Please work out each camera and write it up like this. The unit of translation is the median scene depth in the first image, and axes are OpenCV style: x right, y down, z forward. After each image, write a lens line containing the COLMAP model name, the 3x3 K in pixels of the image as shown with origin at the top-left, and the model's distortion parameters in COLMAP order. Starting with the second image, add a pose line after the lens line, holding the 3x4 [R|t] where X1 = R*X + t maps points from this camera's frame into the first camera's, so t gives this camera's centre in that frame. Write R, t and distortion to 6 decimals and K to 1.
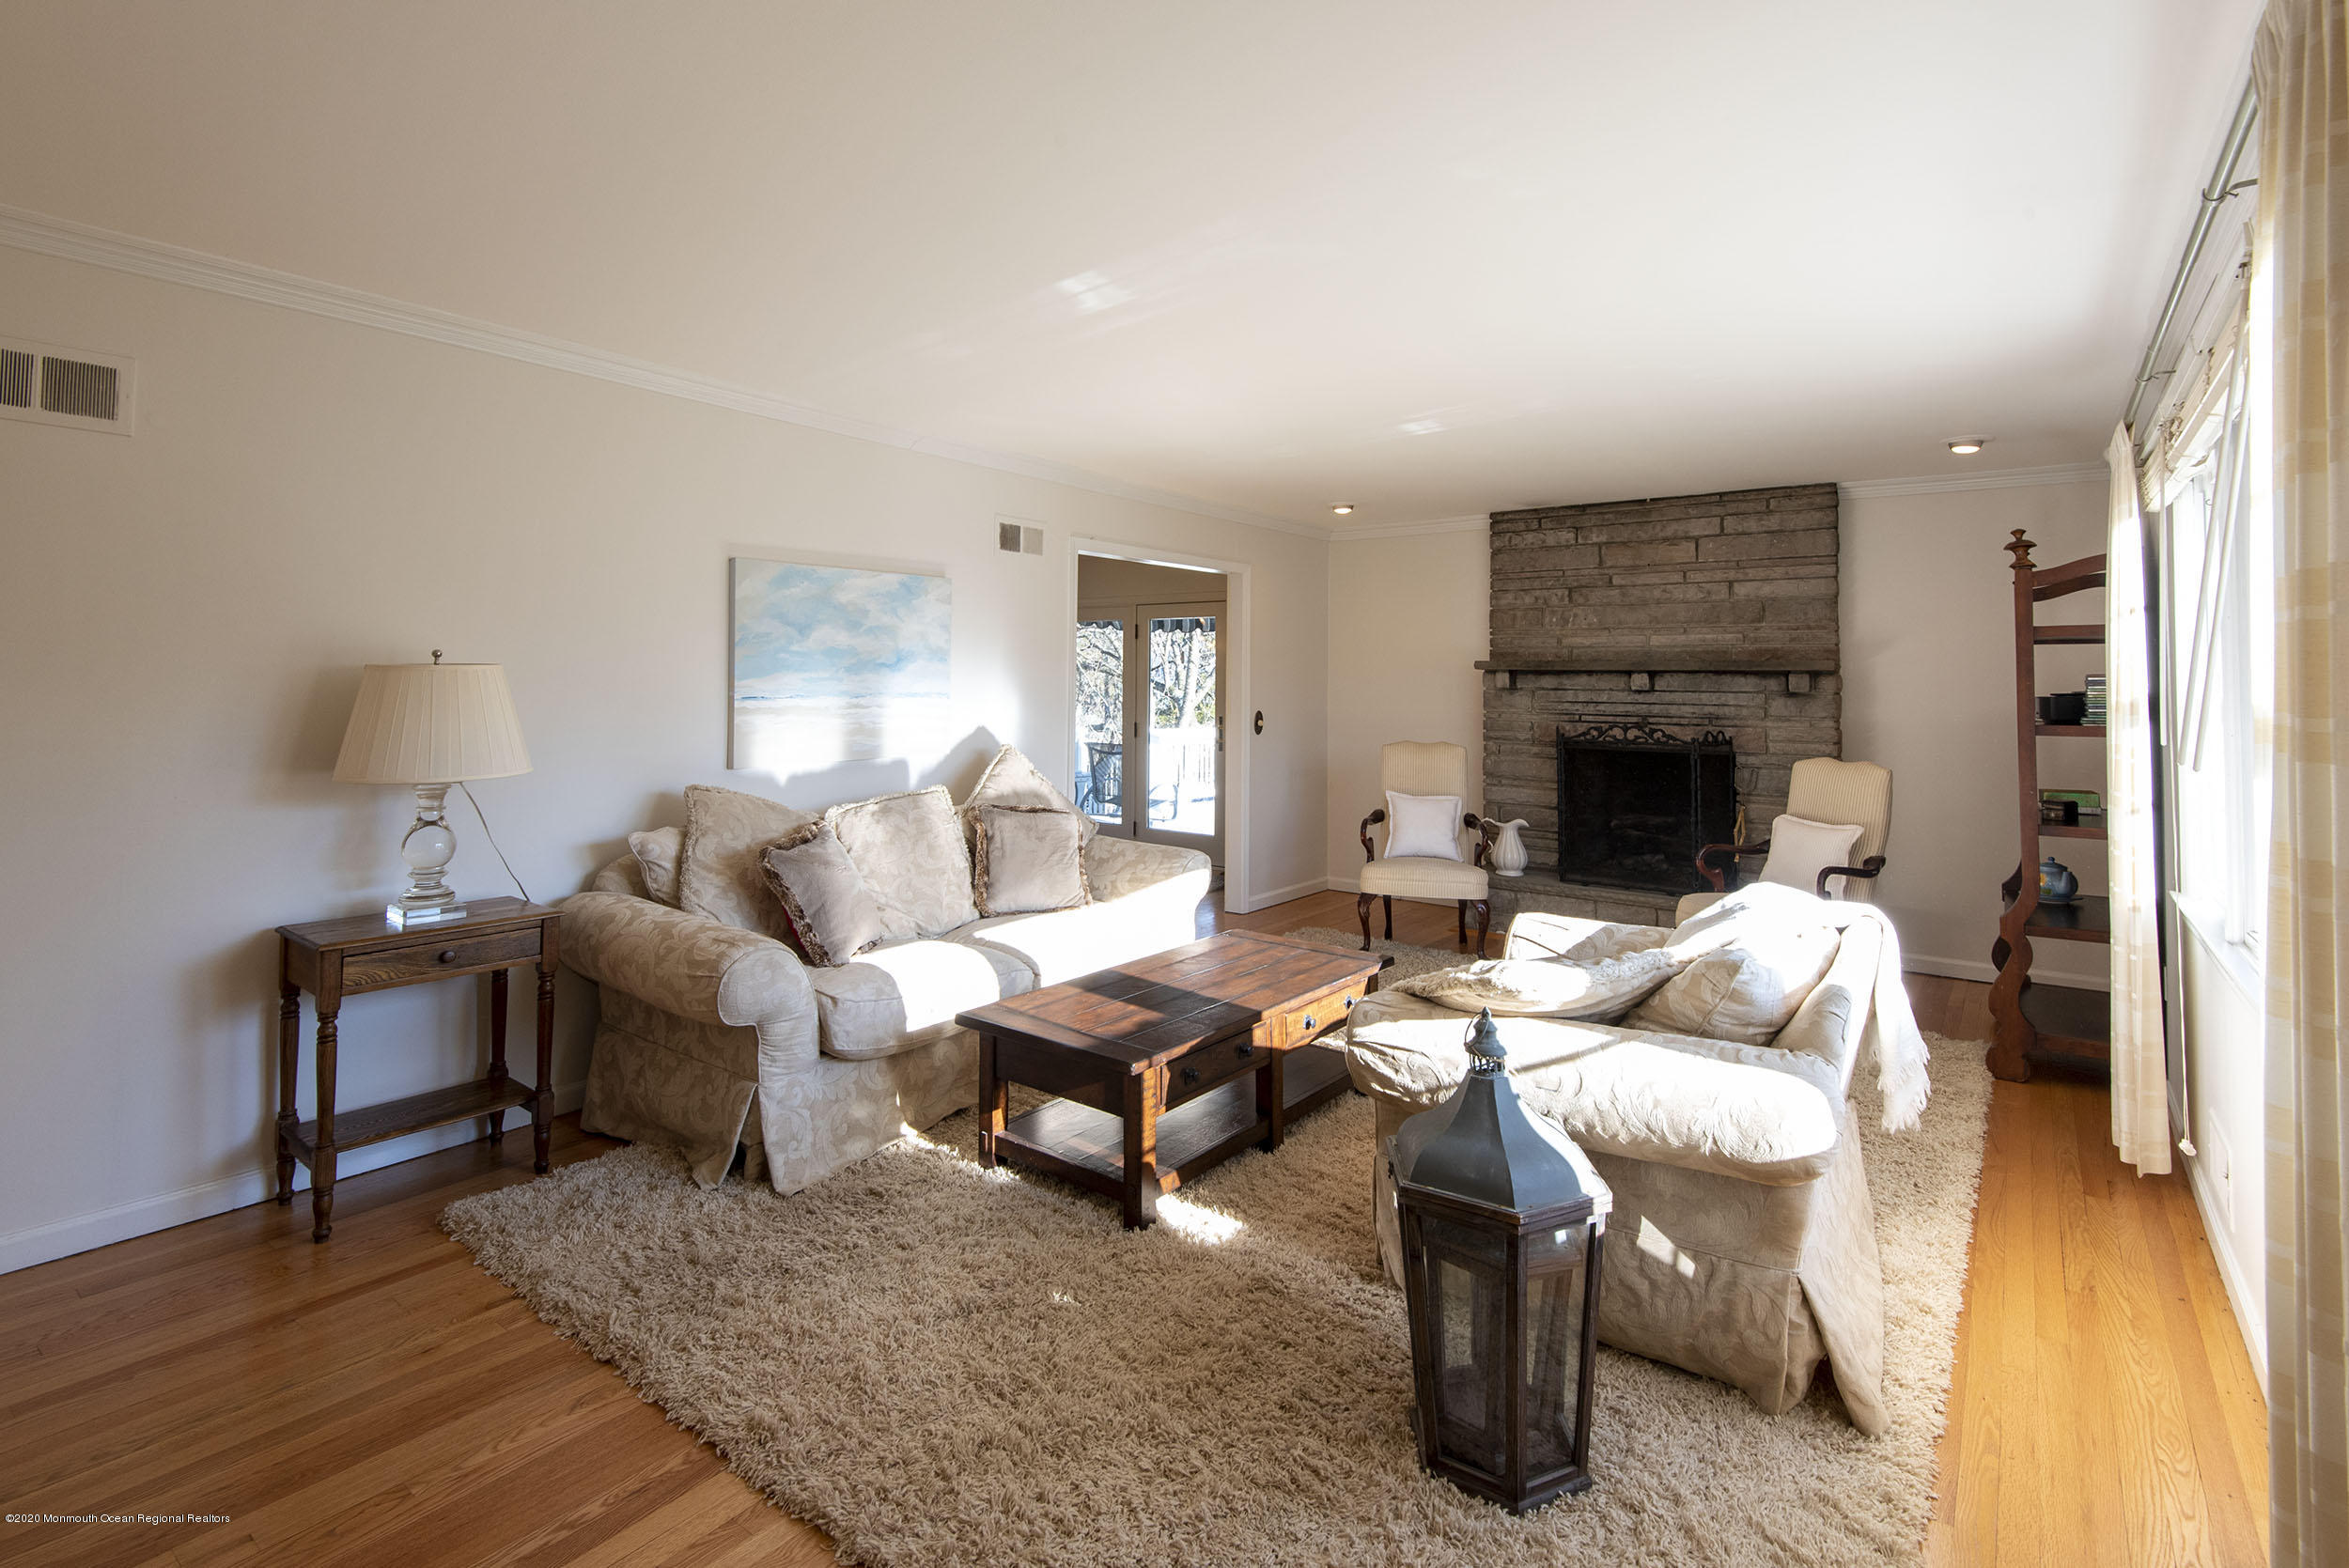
lens RADIAL K [[1092.8, 0, 1176.9], [0, 1092.8, 653.2], [0, 0, 1]] dist [0.001746, -0.000028]
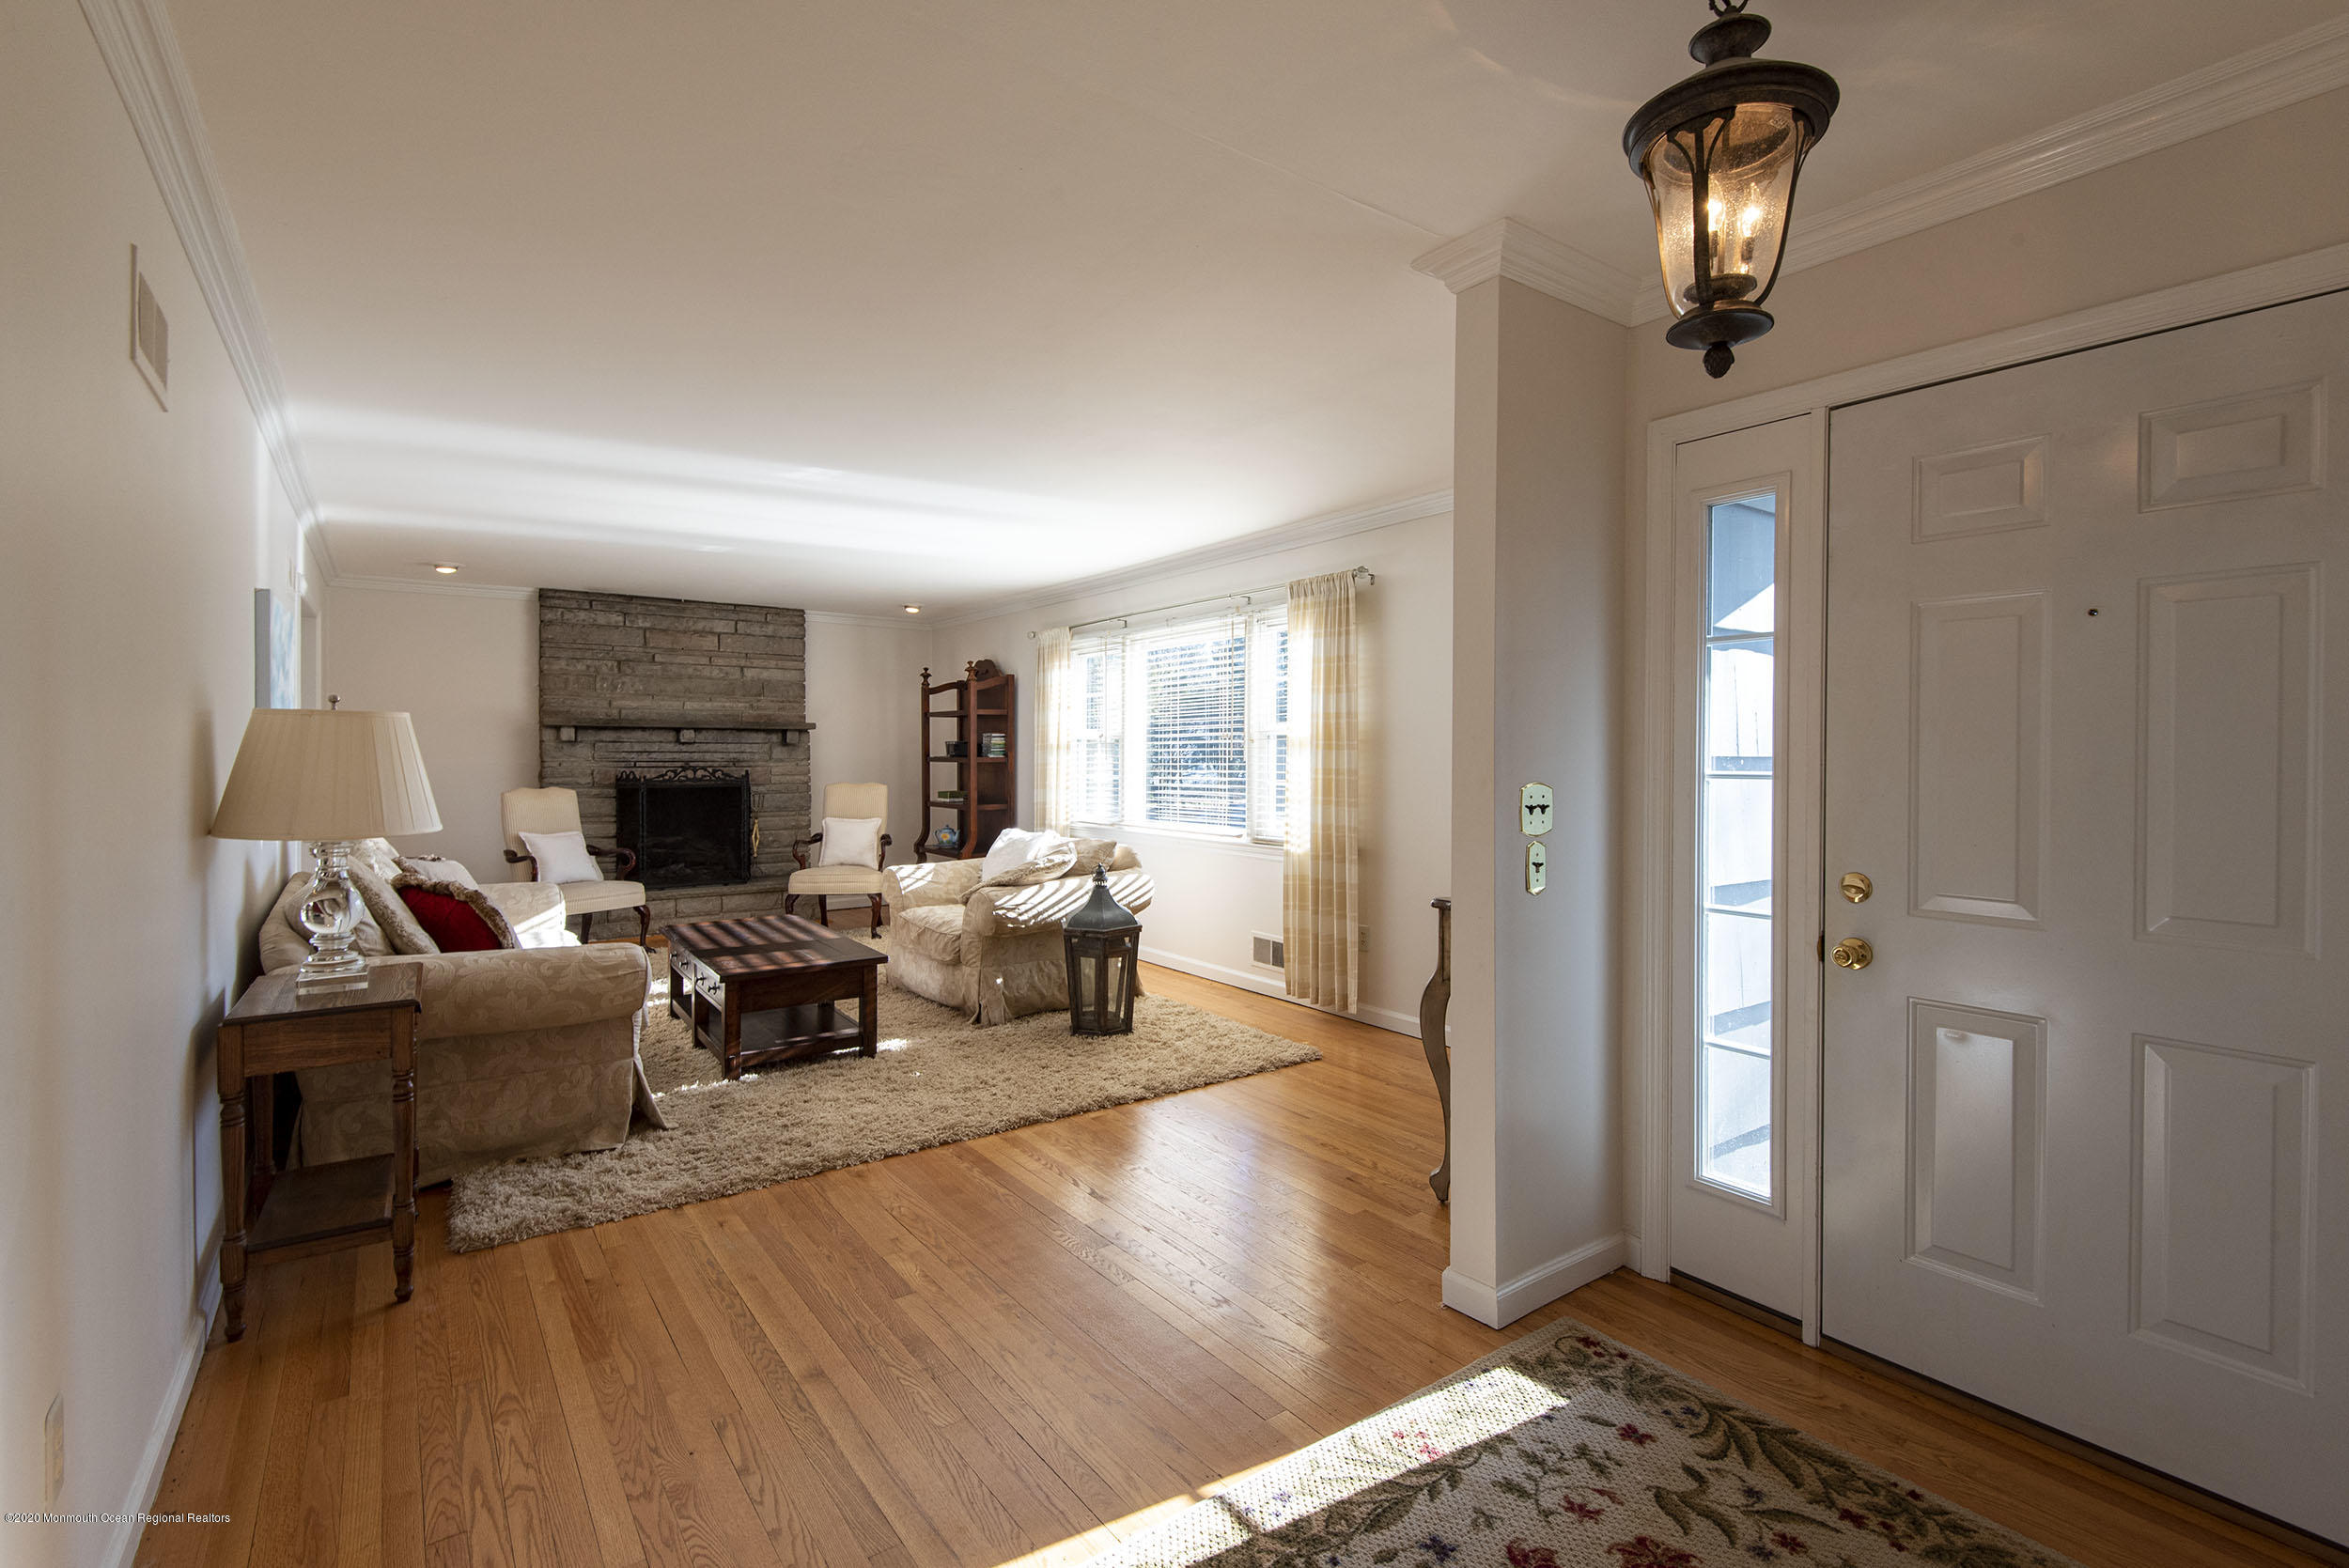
lens RADIAL K [[1083.7, 0, 1181.6], [0, 1083.7, 745.2], [0, 0, 1]] dist [0.001709, -0.000026]
pose [[0.279613, -0.004346, 0.960103, -0.688647], [-0.027409, 0.999546, 0.012507, 0.003948], [-0.959721, -0.029812, 0.279367, 0.036942]]
